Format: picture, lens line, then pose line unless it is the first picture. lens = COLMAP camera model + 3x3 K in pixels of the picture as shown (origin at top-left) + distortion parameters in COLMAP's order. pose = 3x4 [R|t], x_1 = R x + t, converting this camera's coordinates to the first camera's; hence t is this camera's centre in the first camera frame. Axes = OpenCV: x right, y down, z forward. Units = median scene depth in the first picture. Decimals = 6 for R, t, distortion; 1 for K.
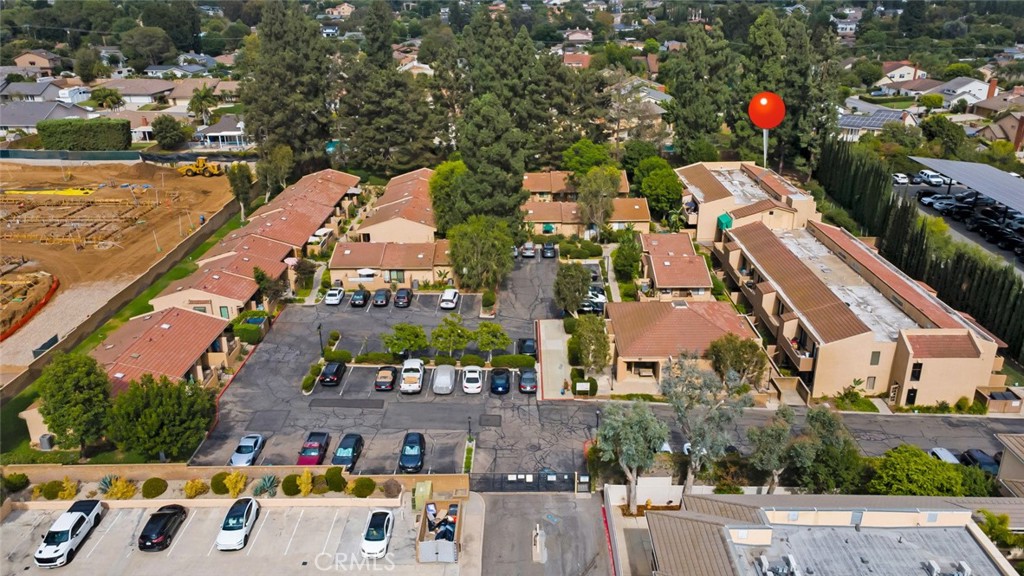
lens RADIAL K [[755.6, 0, 512.0], [0, 755.6, 288.0], [0, 0, 1]] dist [0.037253, -0.001224]
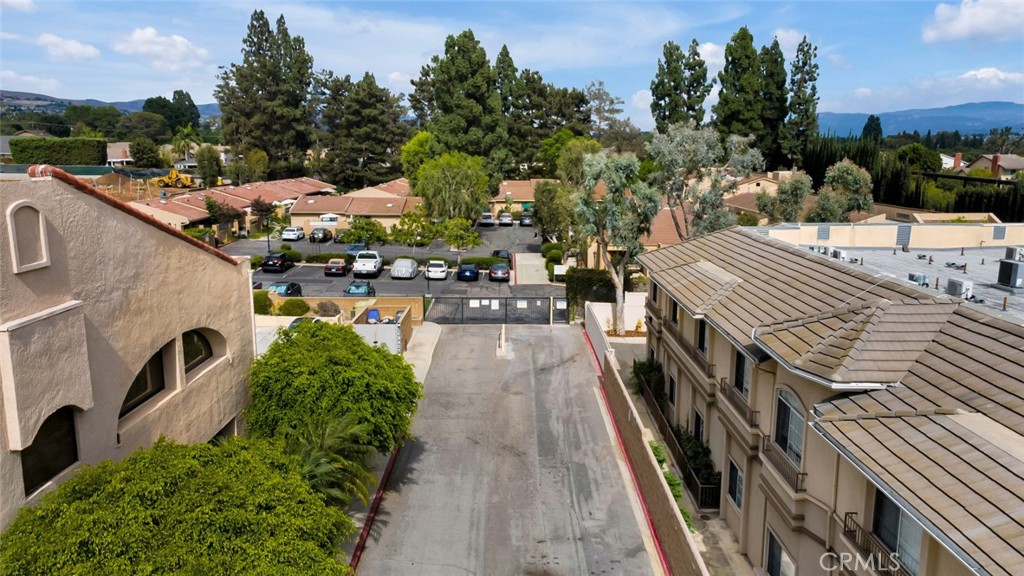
lens RADIAL K [[735.6, 0, 512.0], [0, 735.6, 288.0], [0, 0, 1]] dist [0.038561, 0.002271]
pose [[0.999772, 0.011104, 0.018213, 0.012467], [-0.007679, 0.983934, -0.178368, 0.180816], [-0.019902, 0.178188, 0.983795, 0.096436]]
